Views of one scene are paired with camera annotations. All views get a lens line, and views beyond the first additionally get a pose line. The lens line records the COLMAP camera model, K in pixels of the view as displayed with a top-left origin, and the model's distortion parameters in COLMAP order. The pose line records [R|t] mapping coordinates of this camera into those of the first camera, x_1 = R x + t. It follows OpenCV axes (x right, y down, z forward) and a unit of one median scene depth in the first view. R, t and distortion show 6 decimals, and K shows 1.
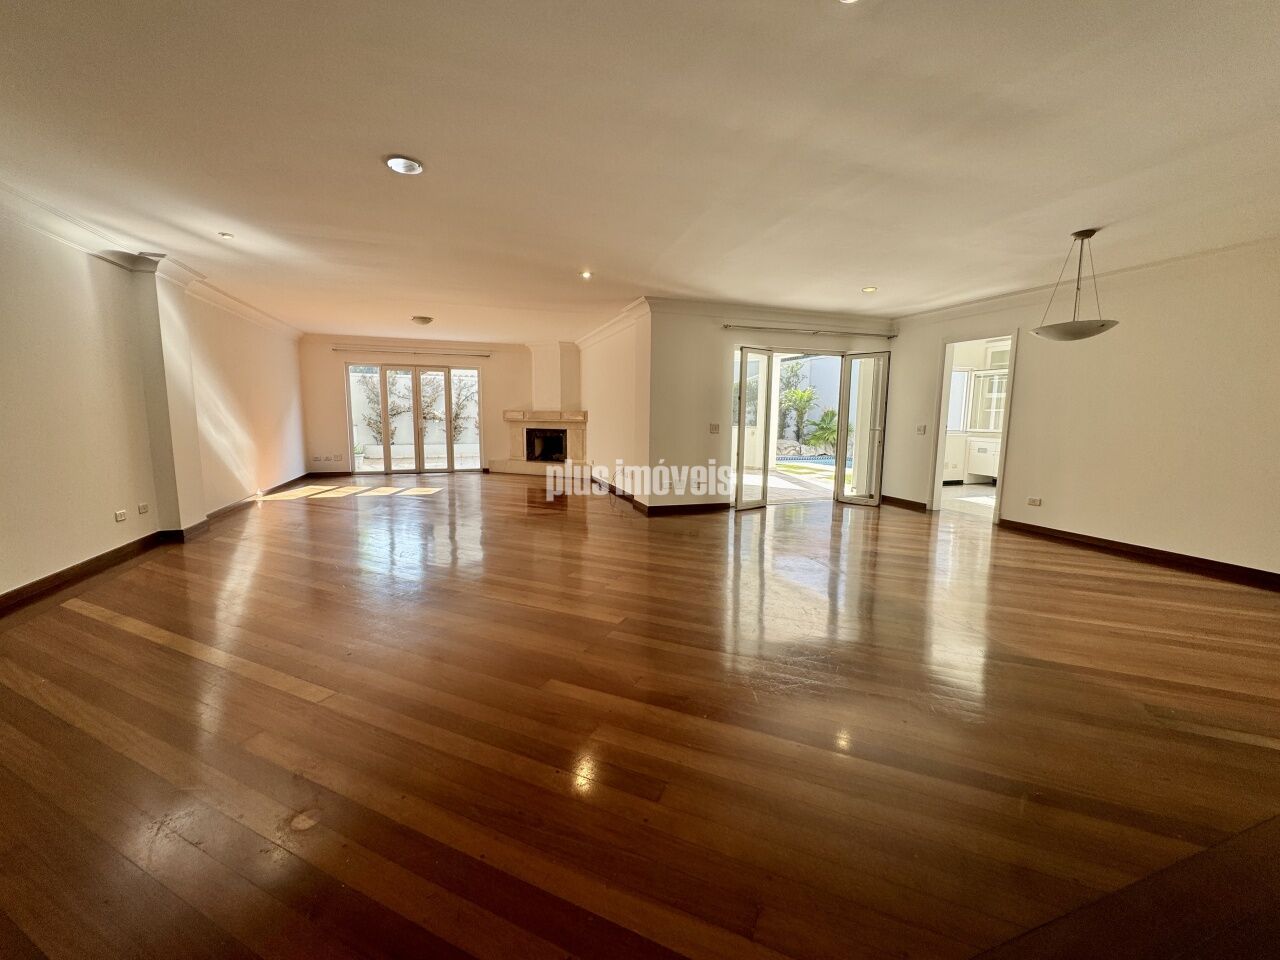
lens RADIAL K [[508.2, 0, 638.1], [0, 508.2, 478.8], [0, 0, 1]] dist [-0.003871, 0.000707]
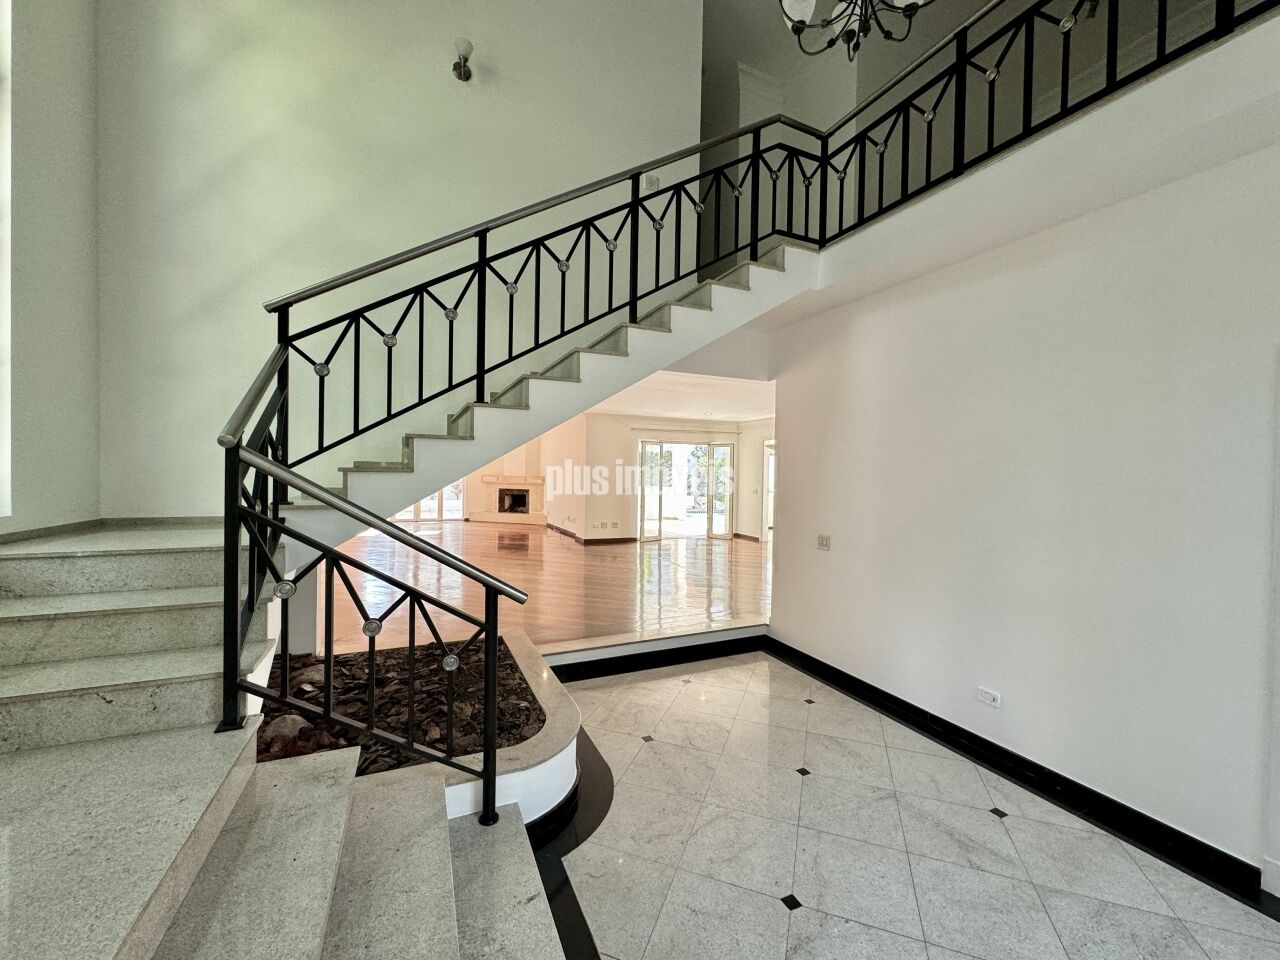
lens RADIAL K [[508.2, 0, 643.3], [0, 508.2, 482.8], [0, 0, 1]] dist [-0.003871, 0.000707]
pose [[0.994795, 0.003015, 0.101850, 0.033897], [0.007138, 0.995044, -0.099182, 0.030952], [-0.101644, 0.099392, 0.989843, -0.515041]]
